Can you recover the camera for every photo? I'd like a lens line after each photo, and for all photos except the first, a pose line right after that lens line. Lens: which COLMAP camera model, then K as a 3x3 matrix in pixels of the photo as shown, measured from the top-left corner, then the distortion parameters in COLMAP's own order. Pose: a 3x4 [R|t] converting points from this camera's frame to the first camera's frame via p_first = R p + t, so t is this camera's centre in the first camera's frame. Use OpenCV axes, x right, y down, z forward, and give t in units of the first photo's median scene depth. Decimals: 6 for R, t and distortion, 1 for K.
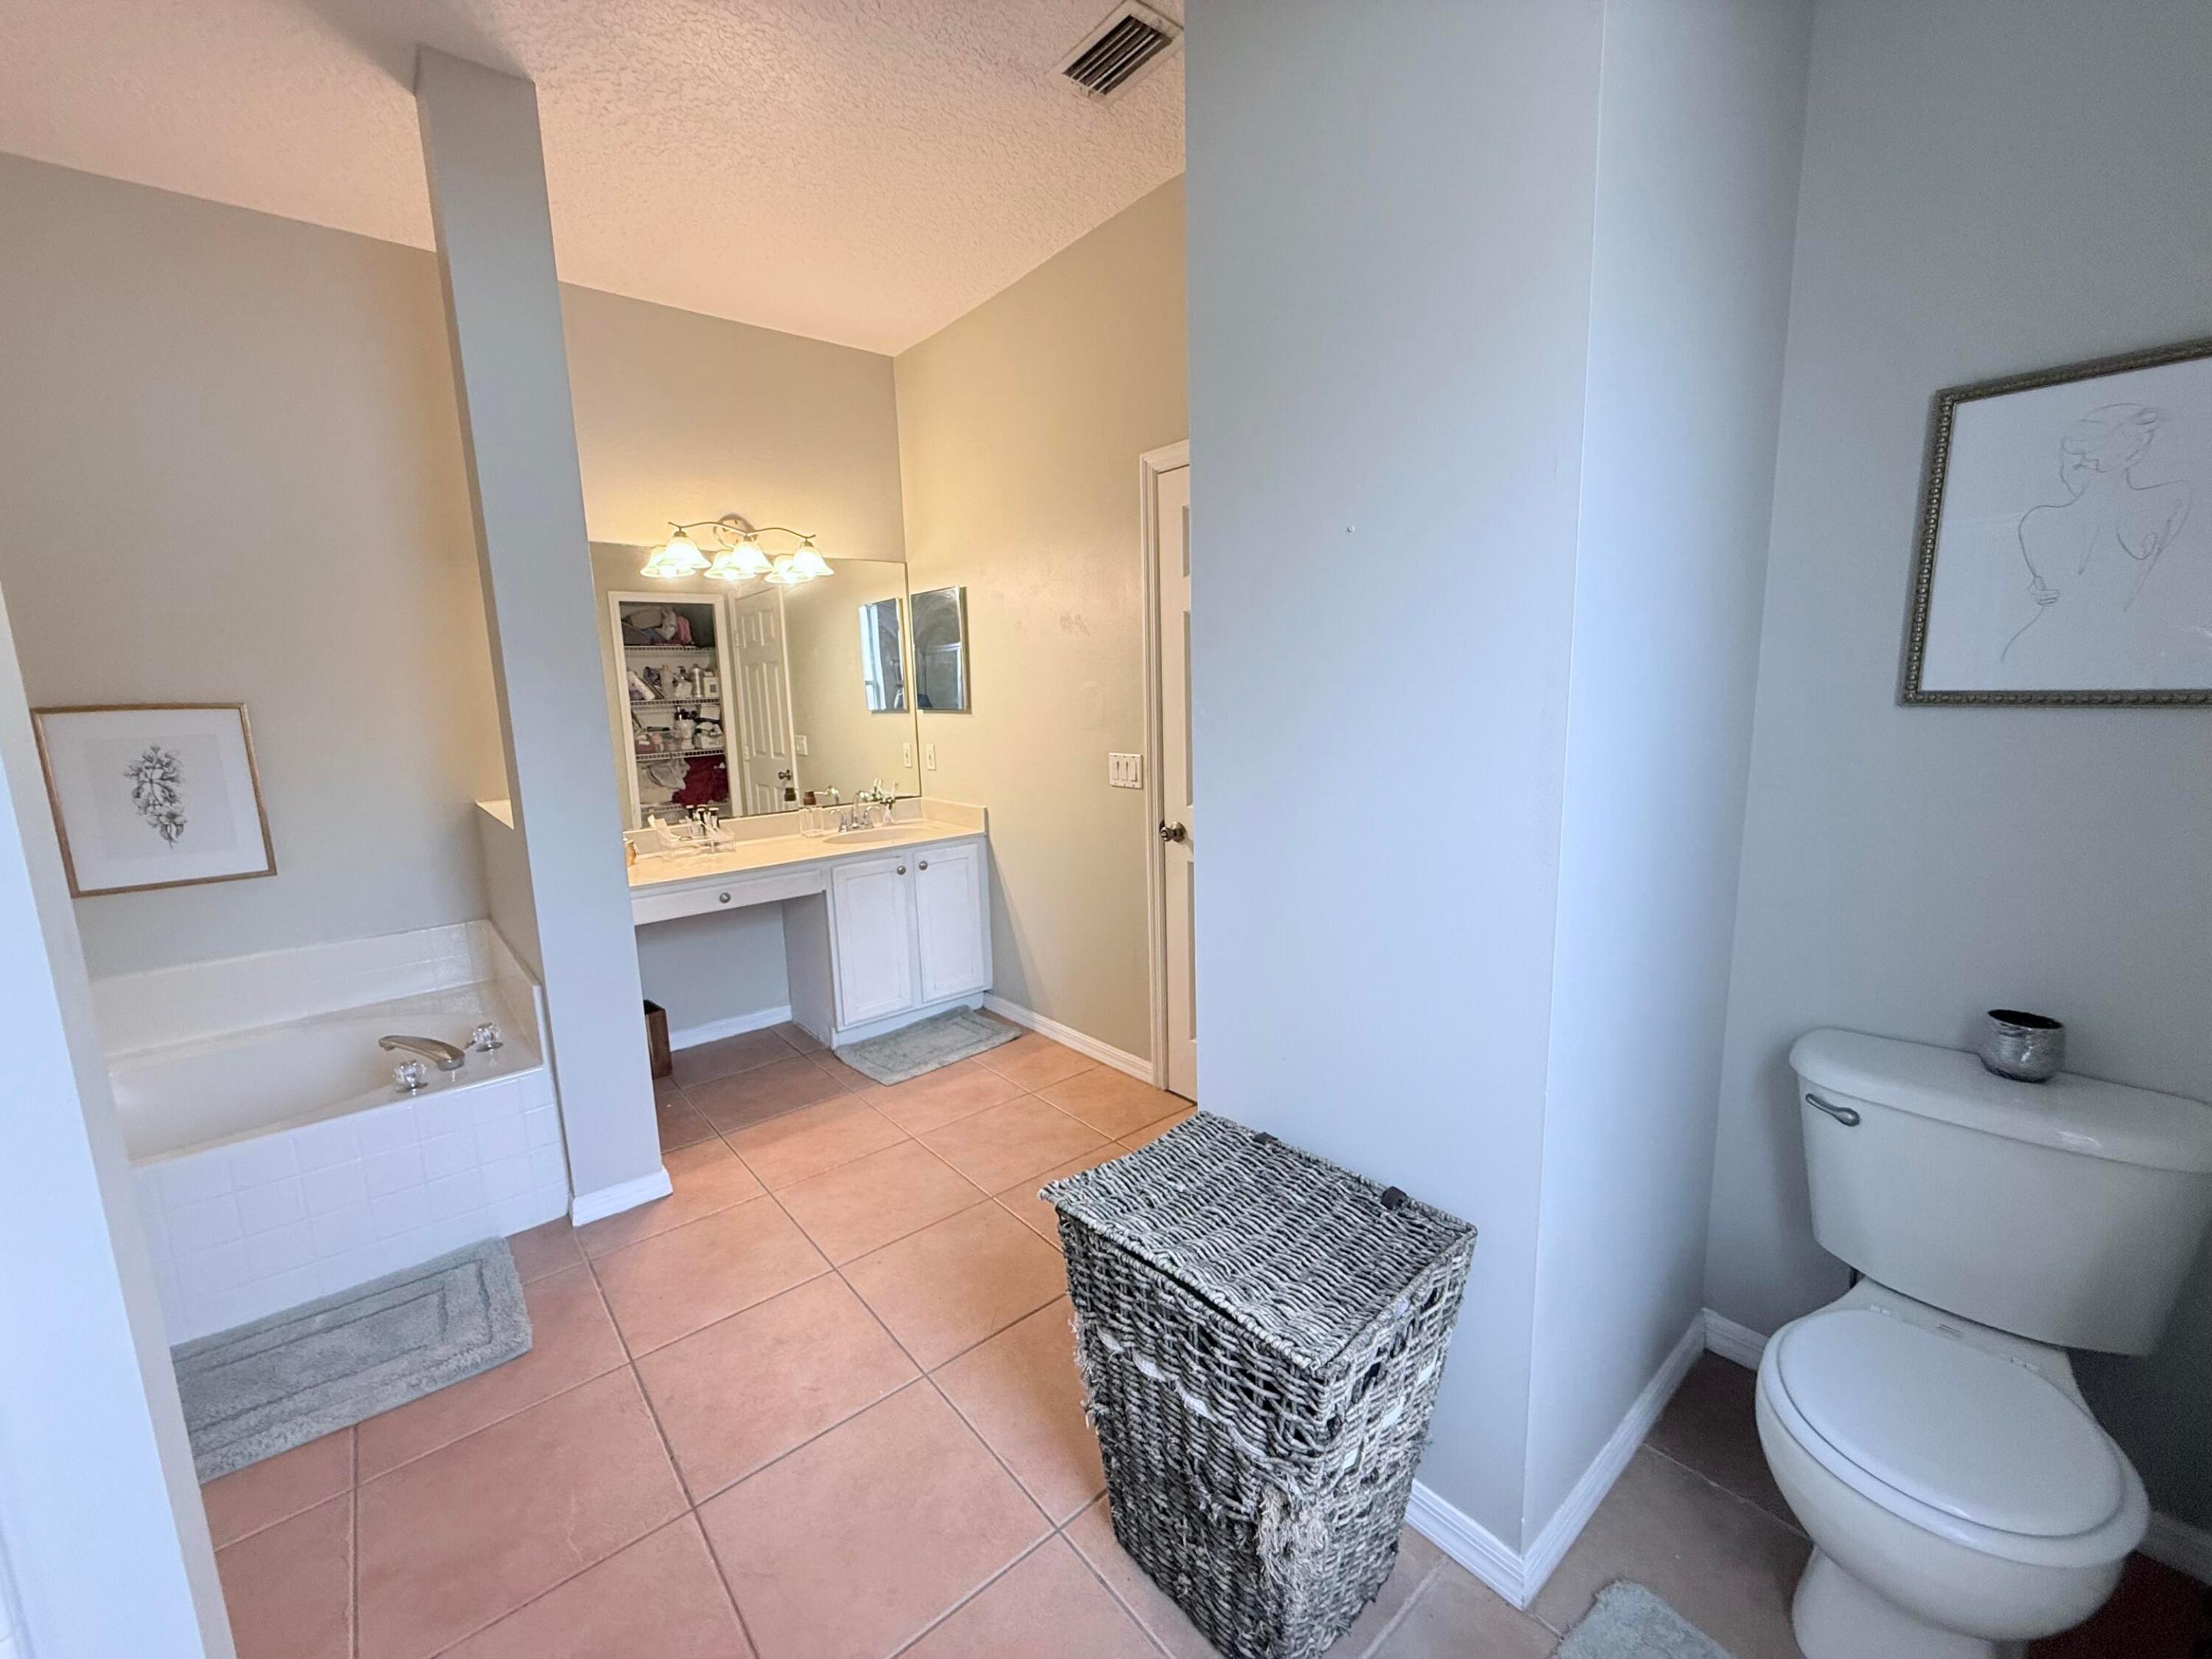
lens RADIAL K [[884.3, 0, 1099.1], [0, 884.3, 833.7], [0, 0, 1]] dist [0.002532, -0.000007]
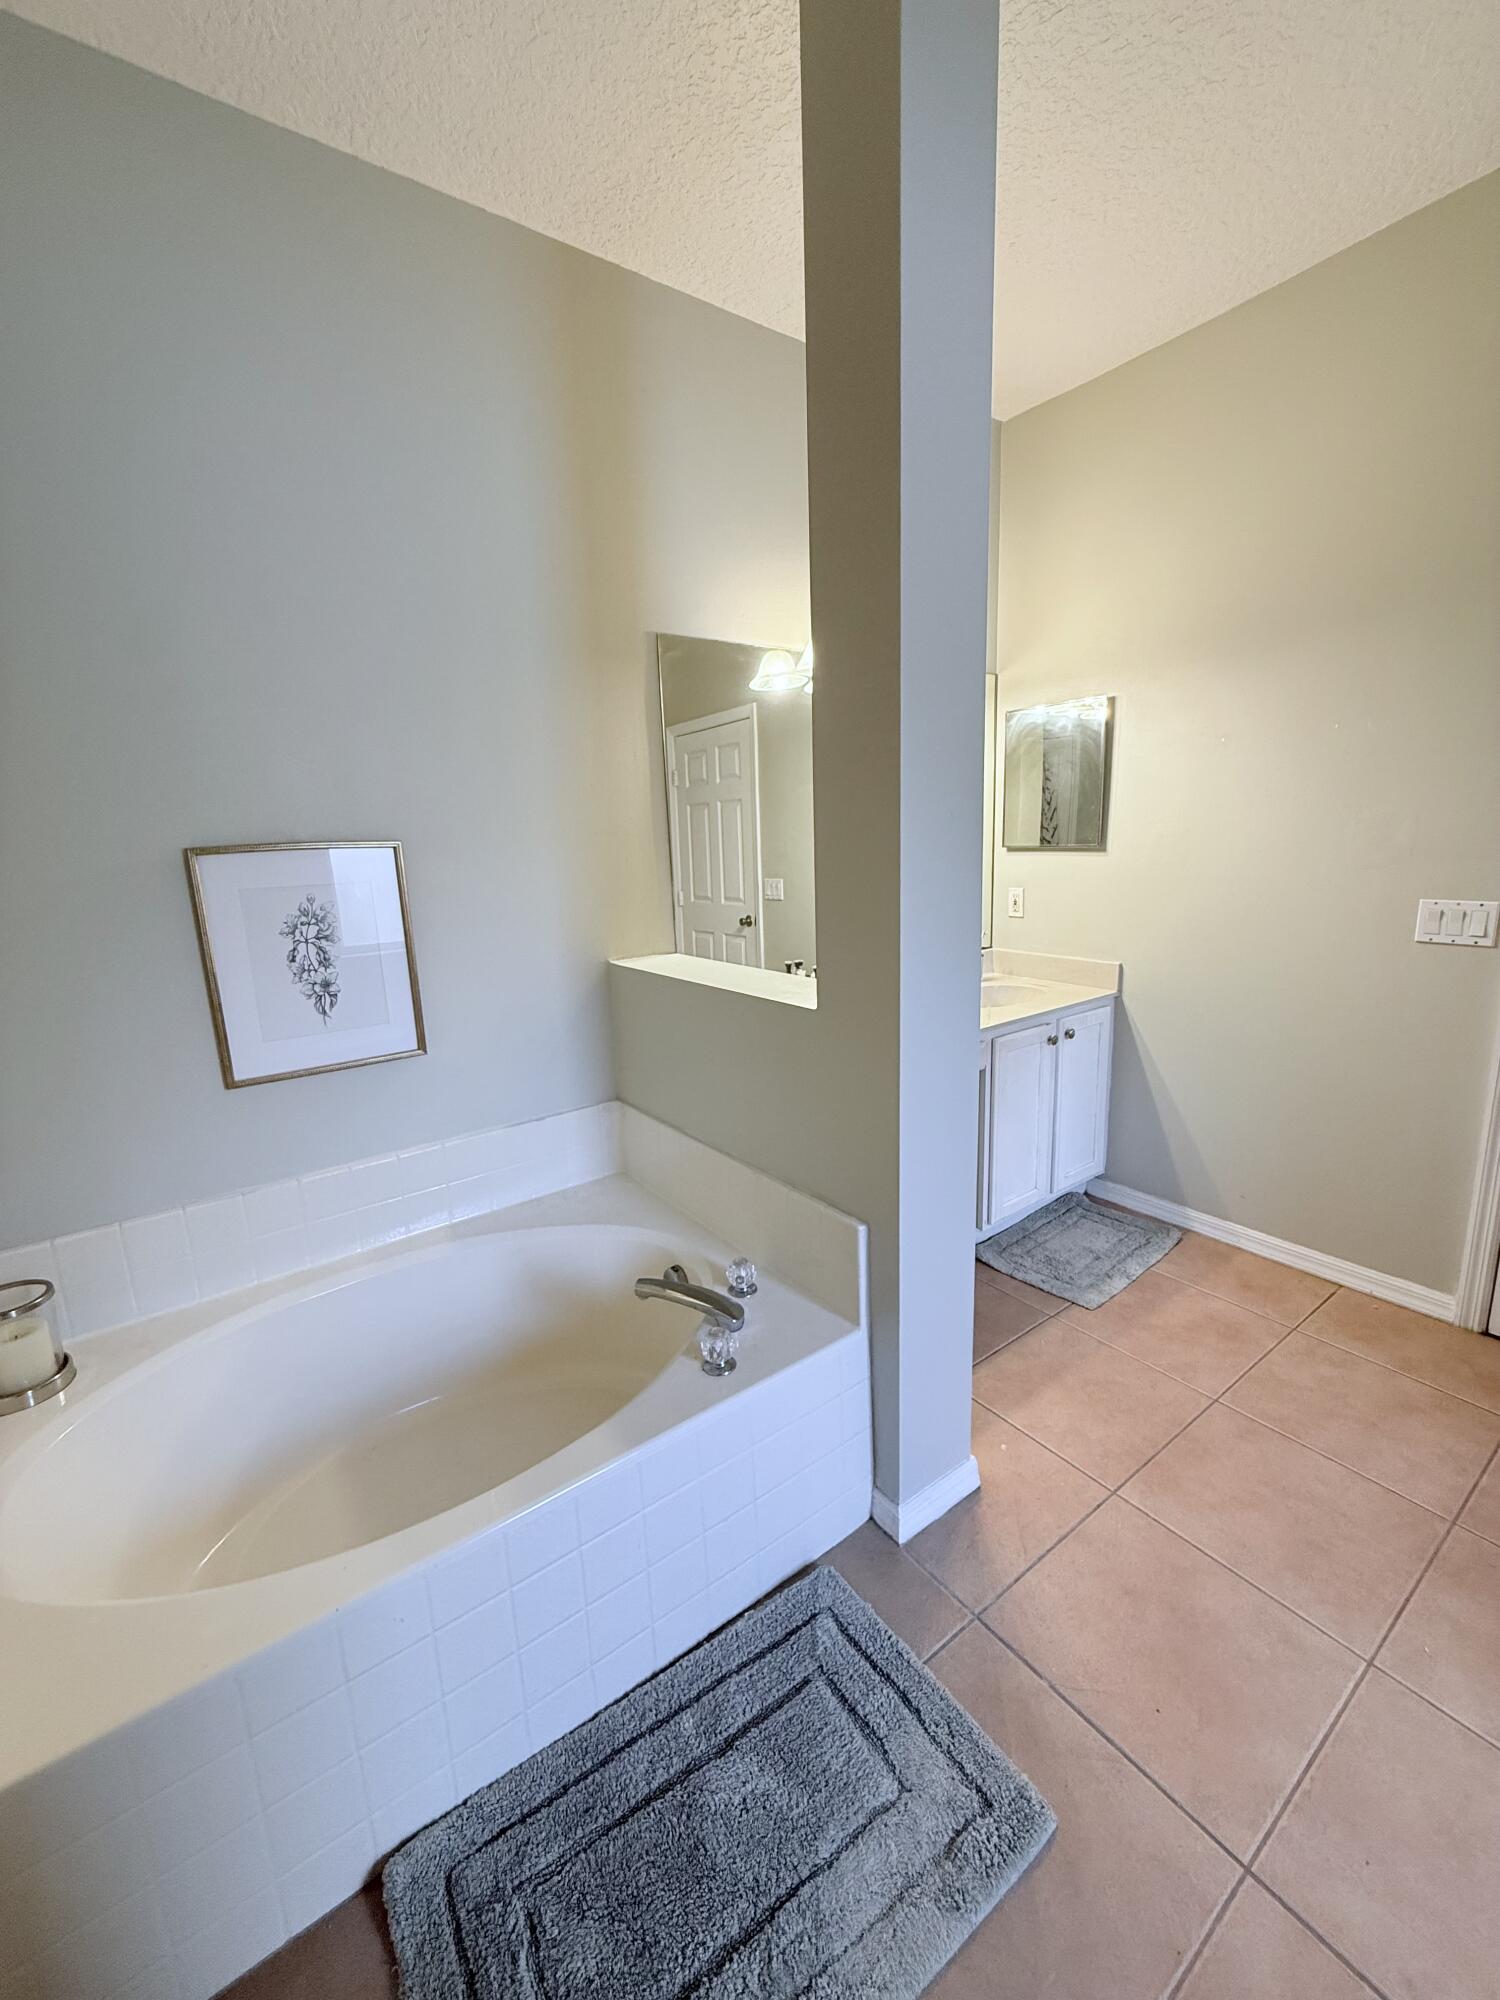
lens RADIAL K [[799.5, 0, 750.0], [0, 799.5, 1000.0], [0, 0, 1]] dist [0.002532, -0.000007]
pose [[0.997677, 0.005935, -0.067870, -0.554607], [-0.003079, 0.999108, 0.042119, -0.033383], [0.068059, -0.041812, 0.996805, 0.278647]]
